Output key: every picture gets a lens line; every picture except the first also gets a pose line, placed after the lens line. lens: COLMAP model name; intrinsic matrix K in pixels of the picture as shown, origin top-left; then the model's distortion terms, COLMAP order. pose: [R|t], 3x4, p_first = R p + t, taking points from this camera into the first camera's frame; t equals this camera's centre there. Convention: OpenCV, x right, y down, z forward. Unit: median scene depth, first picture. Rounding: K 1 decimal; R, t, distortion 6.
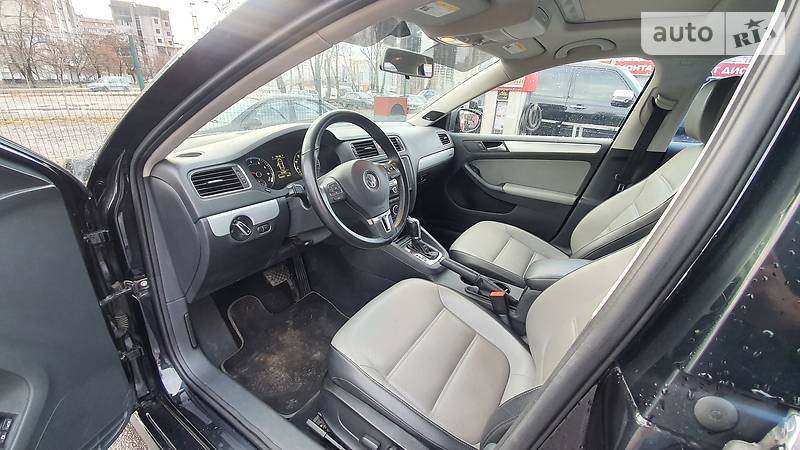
lens RADIAL K [[314.6, 0, 402.0], [0, 314.6, 227.2], [0, 0, 1]] dist [0.001275, -0.010674]
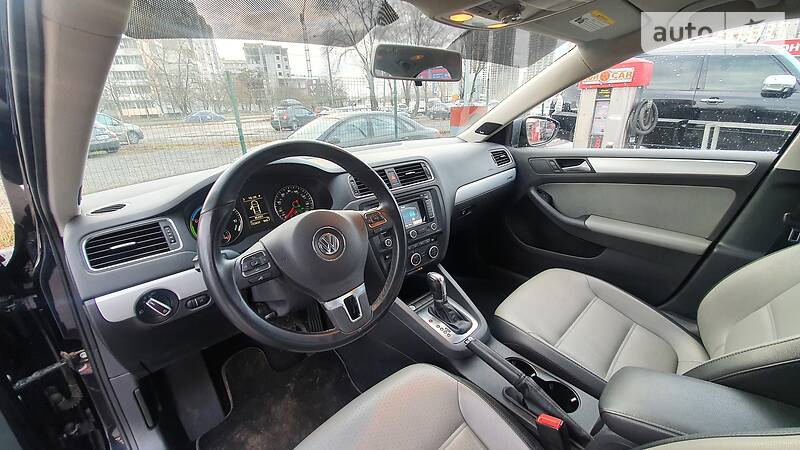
lens RADIAL K [[314.6, 0, 402.0], [0, 314.6, 227.2], [0, 0, 1]] dist [0.001275, -0.010674]
pose [[0.962614, 0.020834, -0.270076, 0.127851], [-0.028907, 0.999245, -0.025949, -0.094765], [0.269332, 0.032786, 0.962489, 0.226739]]
